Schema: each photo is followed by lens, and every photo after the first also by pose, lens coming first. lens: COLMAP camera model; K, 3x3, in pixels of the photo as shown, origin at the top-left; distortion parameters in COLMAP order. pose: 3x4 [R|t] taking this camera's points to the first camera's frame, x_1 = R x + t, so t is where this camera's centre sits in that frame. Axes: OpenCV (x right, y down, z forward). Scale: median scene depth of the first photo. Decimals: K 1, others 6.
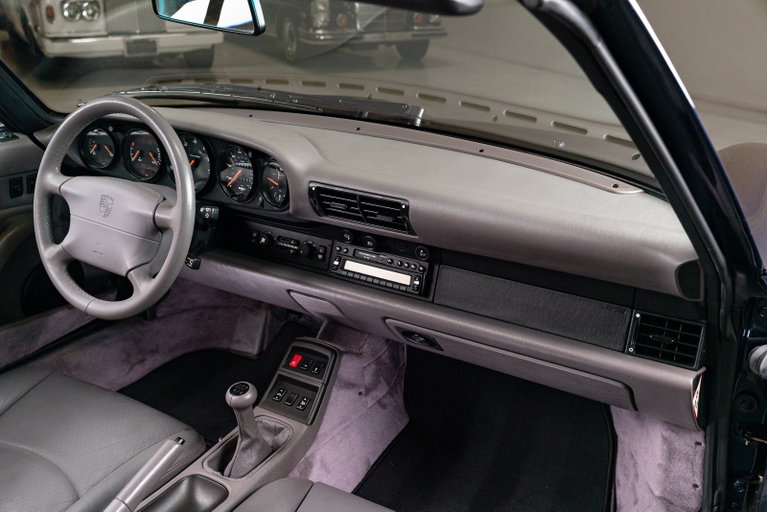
lens RADIAL K [[751.1, 0, 382.9], [0, 751.1, 254.9], [0, 0, 1]] dist [0.005397, 0.000000]
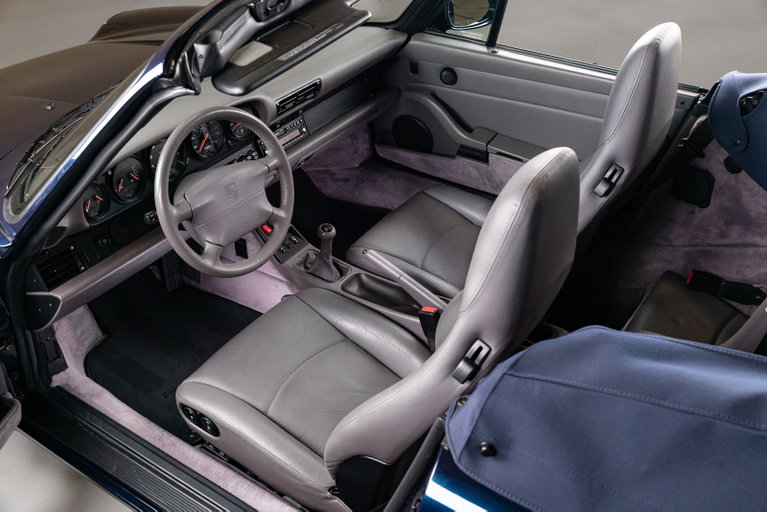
lens RADIAL K [[751.1, 0, 382.7], [0, 751.1, 258.4], [0, 0, 1]] dist [0.005397, 0.000000]
pose [[0.061585, -0.590147, 0.804943, -1.456981], [0.399024, 0.753780, 0.522107, -0.548833], [-0.914870, 0.289038, 0.281904, 0.413128]]
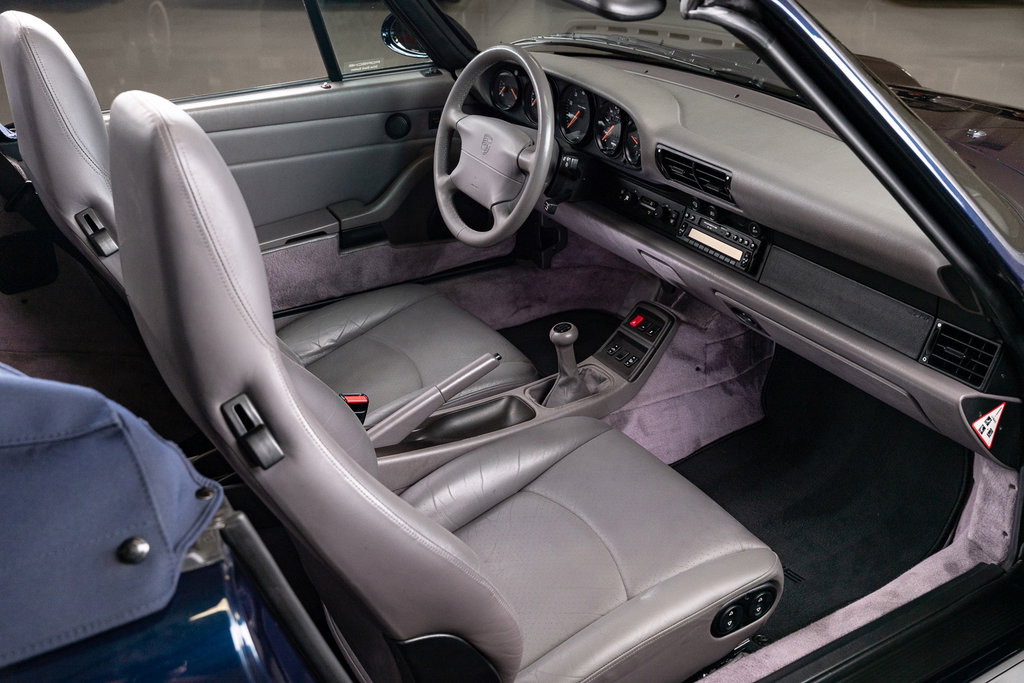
lens RADIAL K [[1002.7, 0, 508.9], [0, 1002.7, 340.8], [0, 0, 1]] dist [0.005397, 0.000000]
pose [[0.881136, 0.201444, -0.427807, 0.341874], [-0.159199, 0.978280, 0.132753, 0.015862], [0.445258, -0.048867, 0.894068, -0.309278]]
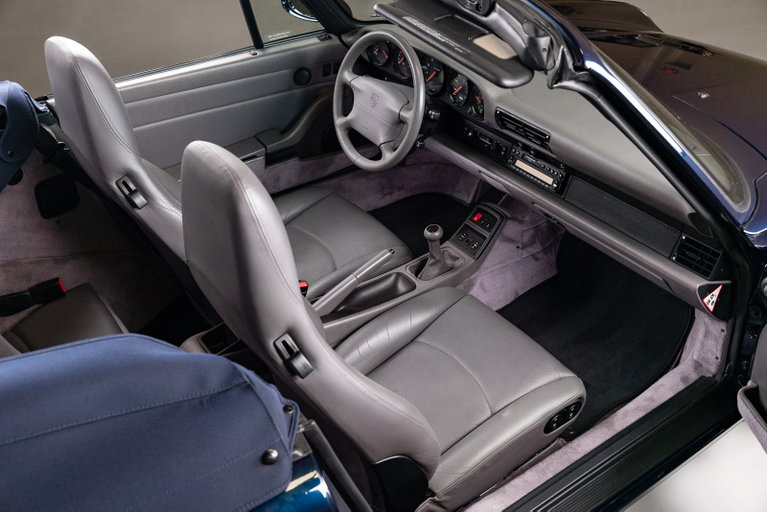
lens RADIAL K [[751.1, 0, 389.7], [0, 751.1, 255.3], [0, 0, 1]] dist [0.005397, 0.000000]
pose [[0.920513, 0.219159, -0.323457, 0.246038], [-0.141088, 0.958459, 0.247892, -0.146828], [0.364348, -0.182552, 0.913195, -0.497044]]
